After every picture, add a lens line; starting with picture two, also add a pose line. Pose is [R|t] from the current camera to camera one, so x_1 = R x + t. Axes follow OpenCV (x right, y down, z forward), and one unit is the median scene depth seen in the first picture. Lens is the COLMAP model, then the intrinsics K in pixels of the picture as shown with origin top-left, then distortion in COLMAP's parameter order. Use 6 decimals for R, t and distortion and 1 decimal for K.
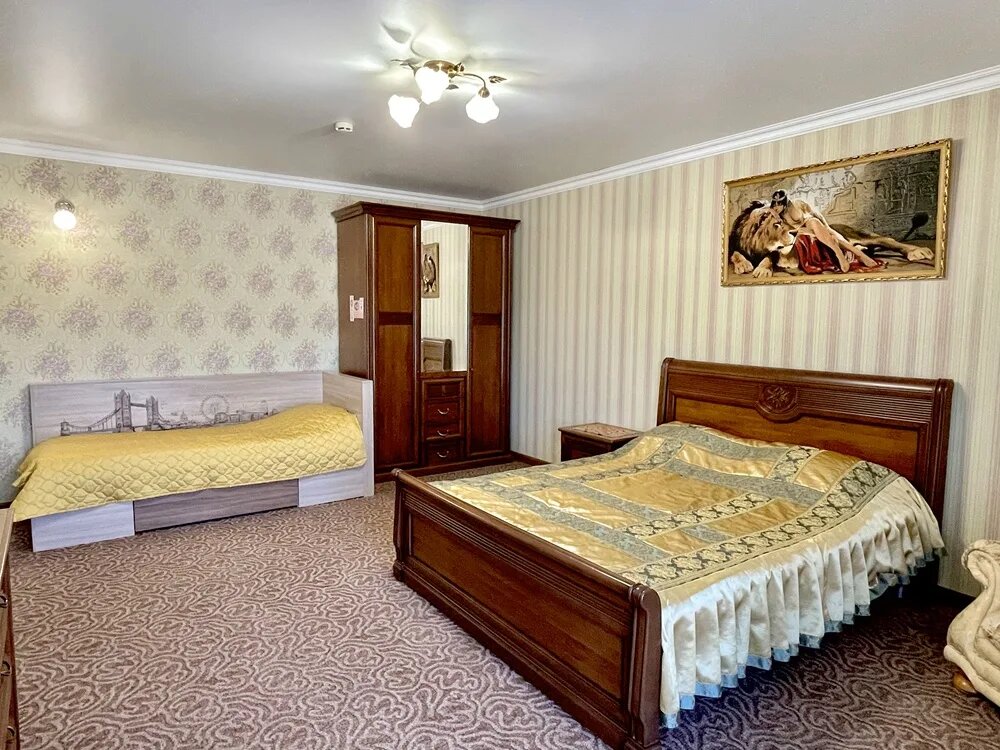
lens RADIAL K [[626.5, 0, 500.0], [0, 626.5, 375.0], [0, 0, 1]] dist [-0.004434, -0.002191]
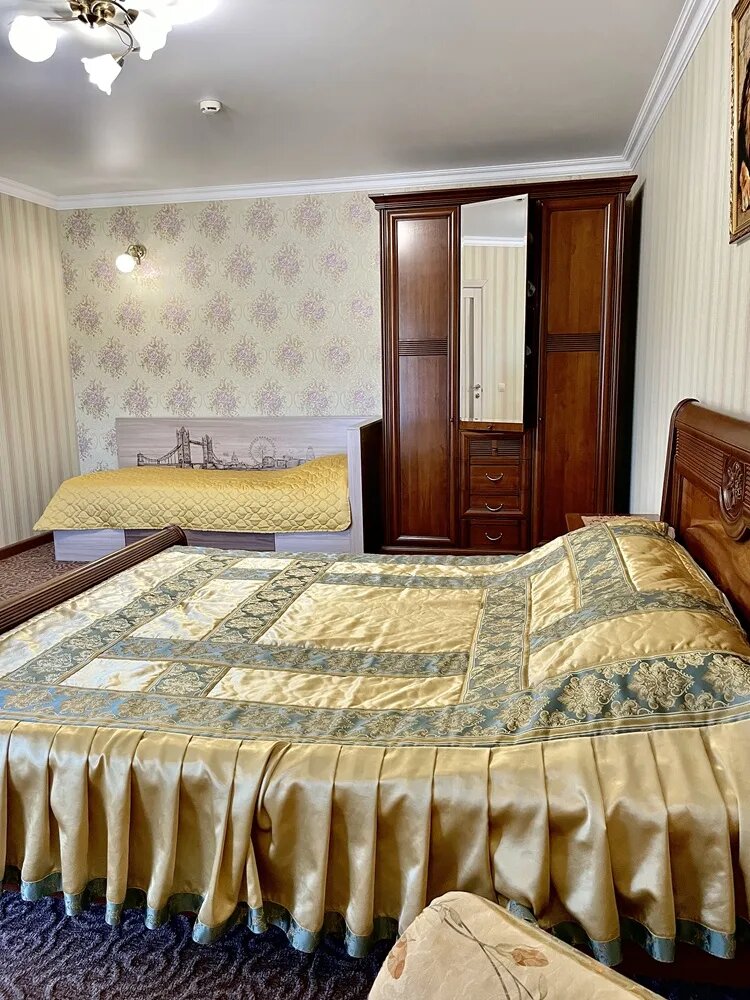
lens RADIAL K [[760.4, 0, 375.0], [0, 760.4, 500.0], [0, 0, 1]] dist [0.084706, -0.120223]
pose [[0.687023, 0.103236, -0.719265, 0.538317], [-0.041008, 0.993787, 0.103468, -0.000081], [0.725478, -0.041589, 0.686988, 0.355735]]
